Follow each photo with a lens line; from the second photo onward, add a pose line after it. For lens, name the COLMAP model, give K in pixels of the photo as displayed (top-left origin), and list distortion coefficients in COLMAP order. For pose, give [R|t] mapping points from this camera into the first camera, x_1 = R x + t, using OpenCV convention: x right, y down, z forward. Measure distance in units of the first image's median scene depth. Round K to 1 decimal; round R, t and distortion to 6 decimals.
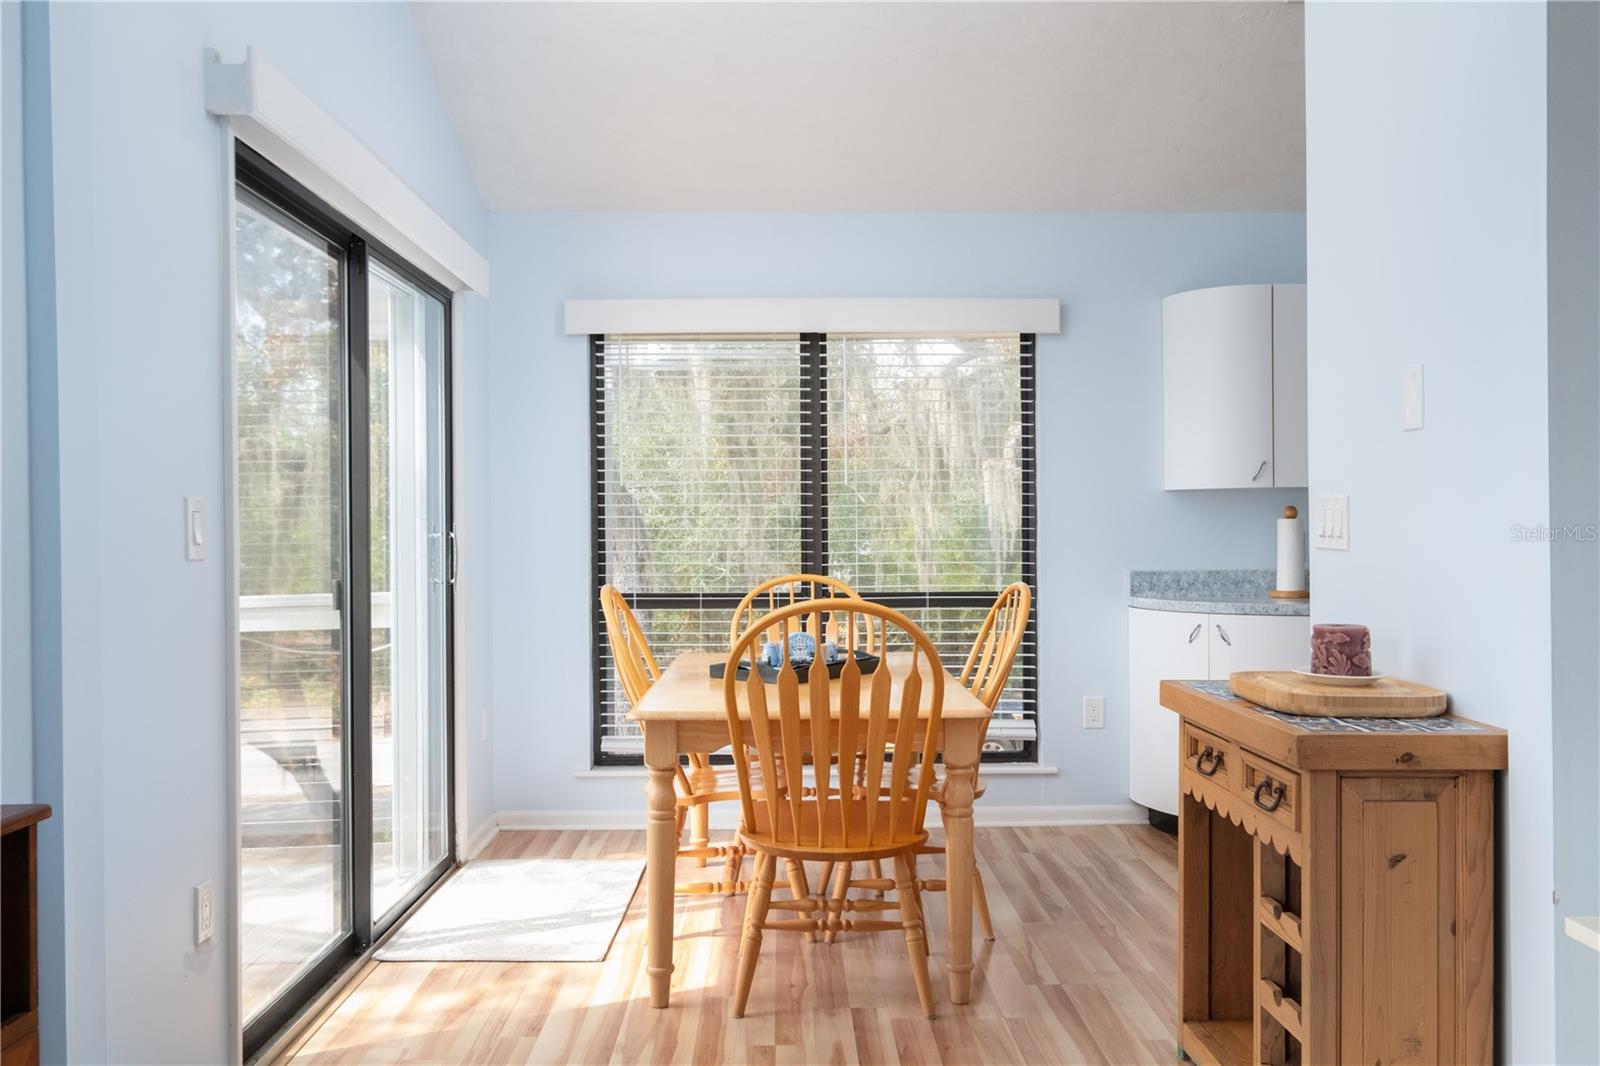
lens RADIAL K [[1292.5, 0, 806.6], [0, 1292.5, 529.7], [0, 0, 1]] dist [-0.014748, 0.000834]
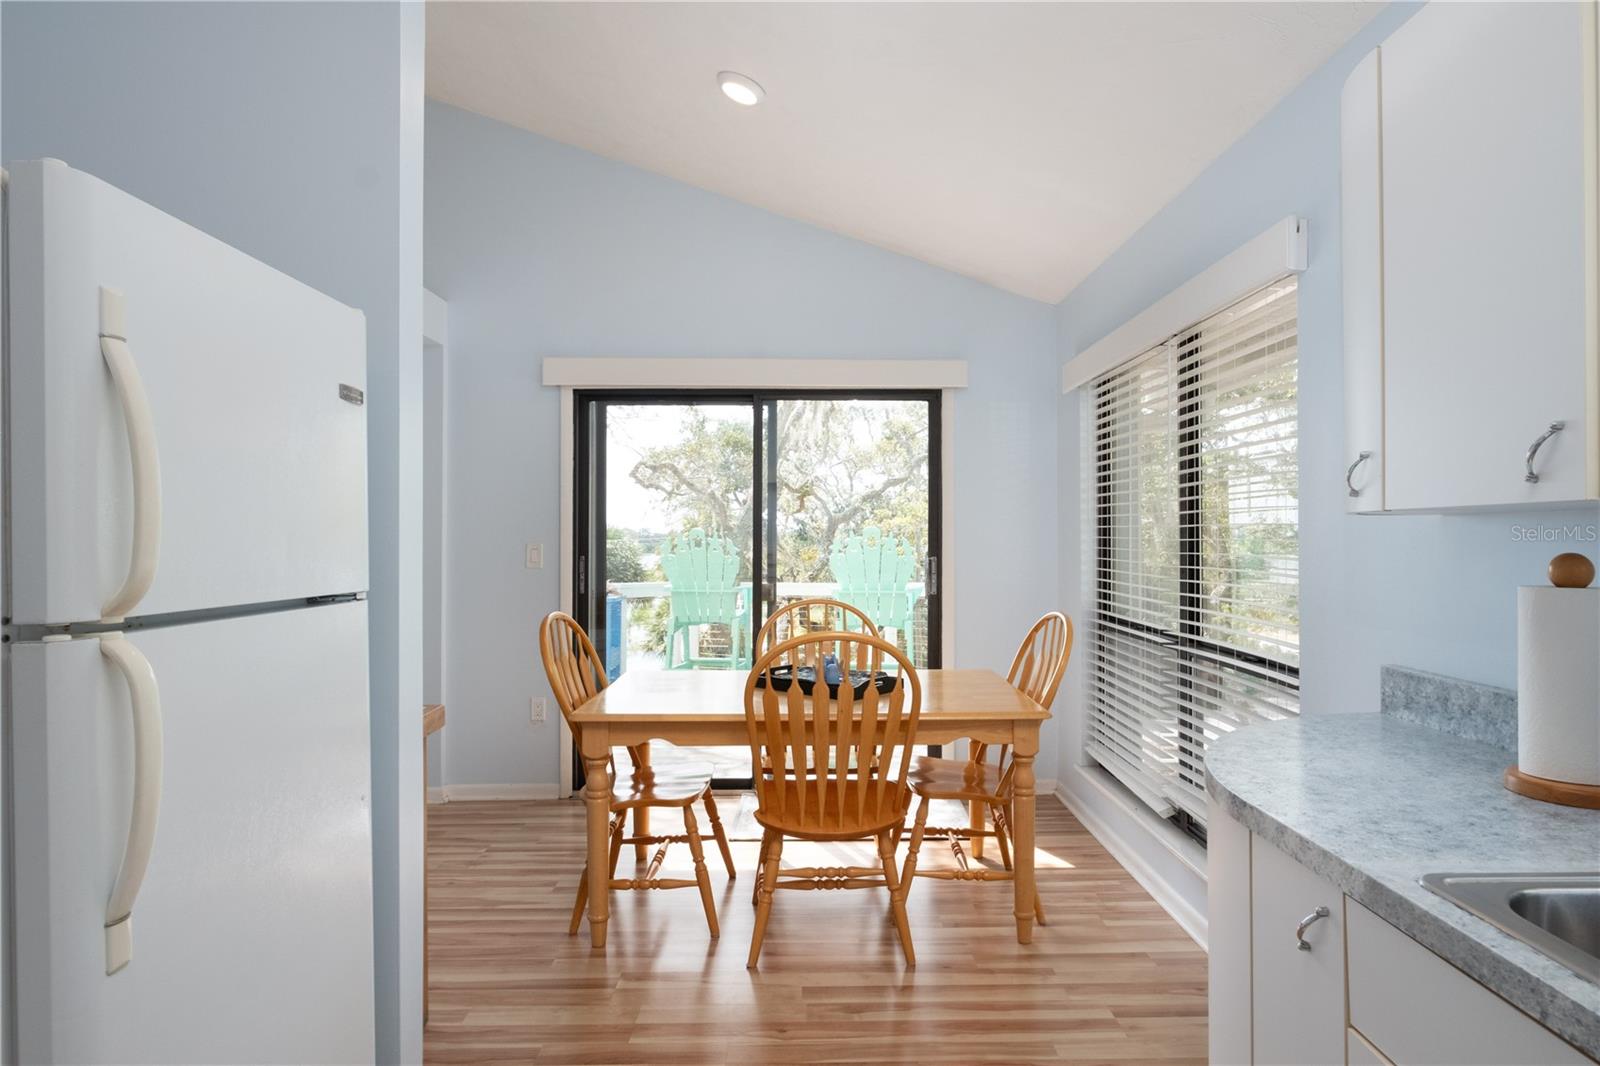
lens RADIAL K [[876.1, 0, 797.4], [0, 876.1, 539.8], [0, 0, 1]] dist [0.001954, 0.000392]
pose [[-0.001743, 0.001174, -0.999998, 0.669984], [0.003594, 0.999993, 0.001168, -0.024297], [0.999992, -0.003592, -0.001747, 0.813368]]
